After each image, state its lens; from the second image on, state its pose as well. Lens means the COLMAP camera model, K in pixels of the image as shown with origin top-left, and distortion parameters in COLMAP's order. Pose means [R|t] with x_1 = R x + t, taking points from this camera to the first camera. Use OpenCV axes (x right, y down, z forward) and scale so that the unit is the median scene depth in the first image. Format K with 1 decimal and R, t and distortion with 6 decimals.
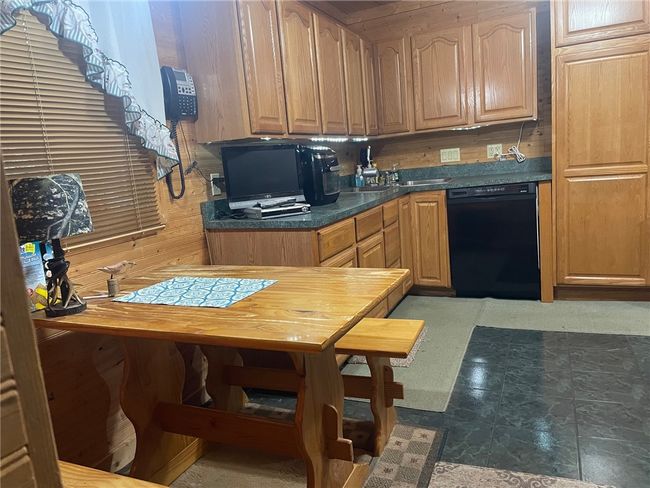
lens RADIAL K [[492.7, 0, 328.7], [0, 492.7, 239.7], [0, 0, 1]] dist [0.086896, -0.108257]
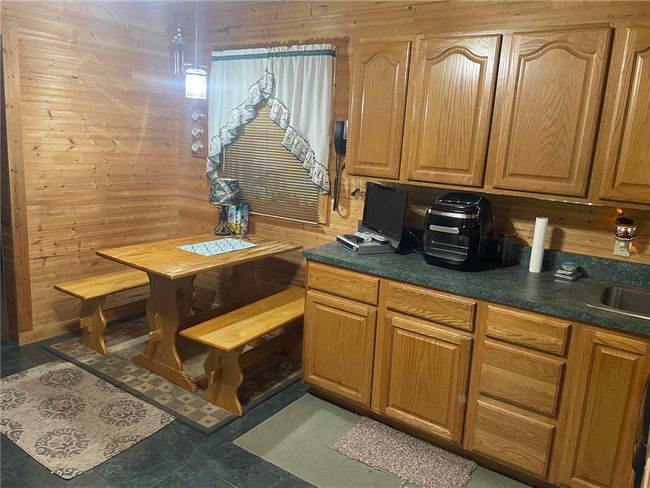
lens RADIAL K [[492.7, 0, 328.7], [0, 492.7, 239.7], [0, 0, 1]] dist [0.086896, -0.108257]
pose [[-0.193114, 0.271382, -0.942899, 0.389033], [-0.209033, 0.927548, 0.309775, -0.162014], [0.958651, 0.256919, -0.122395, 0.426178]]
